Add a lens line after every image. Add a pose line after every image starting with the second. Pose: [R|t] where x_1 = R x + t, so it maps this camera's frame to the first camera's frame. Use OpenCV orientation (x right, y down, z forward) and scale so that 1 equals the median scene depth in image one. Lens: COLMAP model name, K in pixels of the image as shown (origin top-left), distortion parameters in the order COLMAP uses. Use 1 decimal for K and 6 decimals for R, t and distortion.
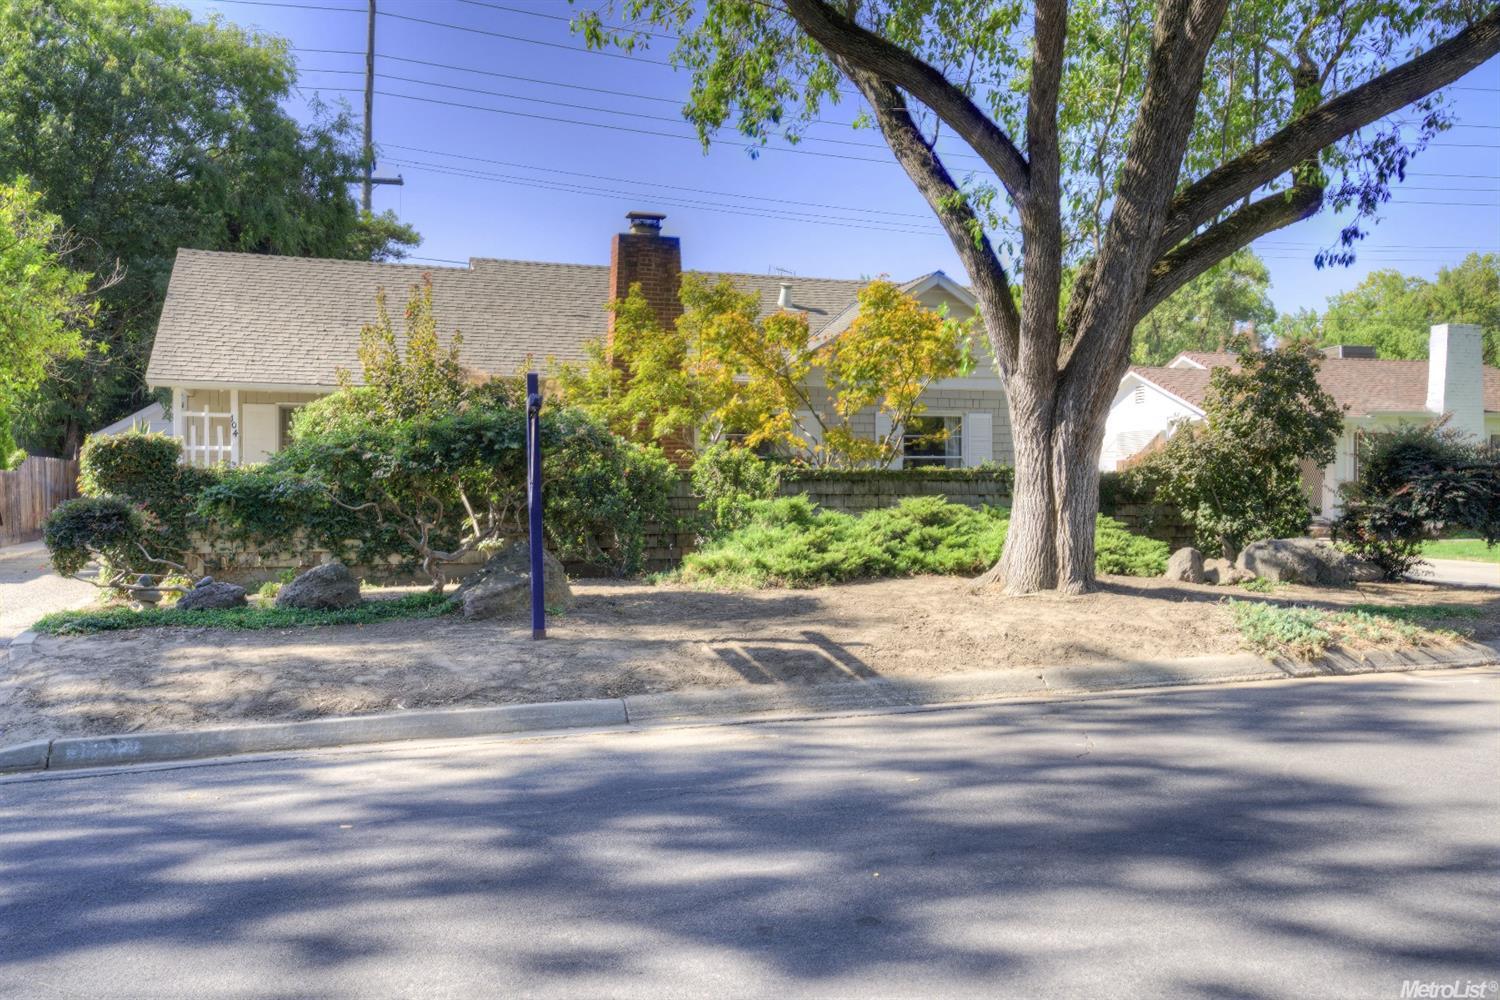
lens RADIAL K [[1281.7, 0, 750.2], [0, 1281.7, 501.8], [0, 0, 1]] dist [-0.002774, 0.011346]
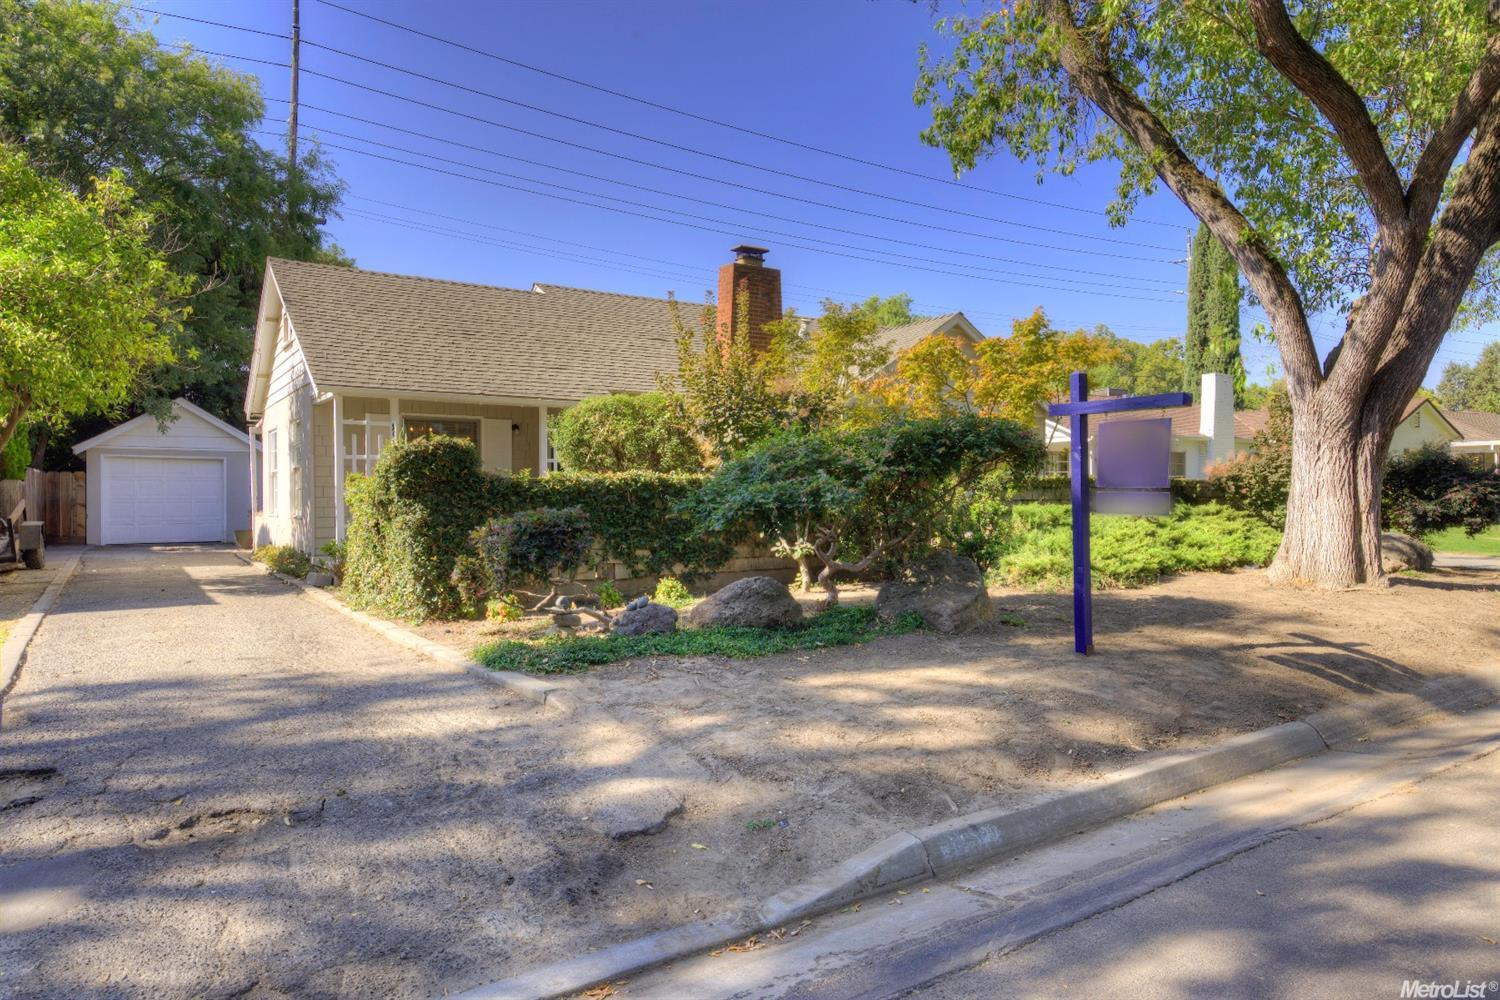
lens RADIAL K [[987.3, 0, 750.4], [0, 987.3, 502.9], [0, 0, 1]] dist [0.007598, 0.000712]
pose [[0.967956, -0.007936, 0.250996, -0.421001], [0.008875, 0.999957, -0.002610, -0.003634], [-0.250965, 0.004754, 0.967985, 0.254332]]
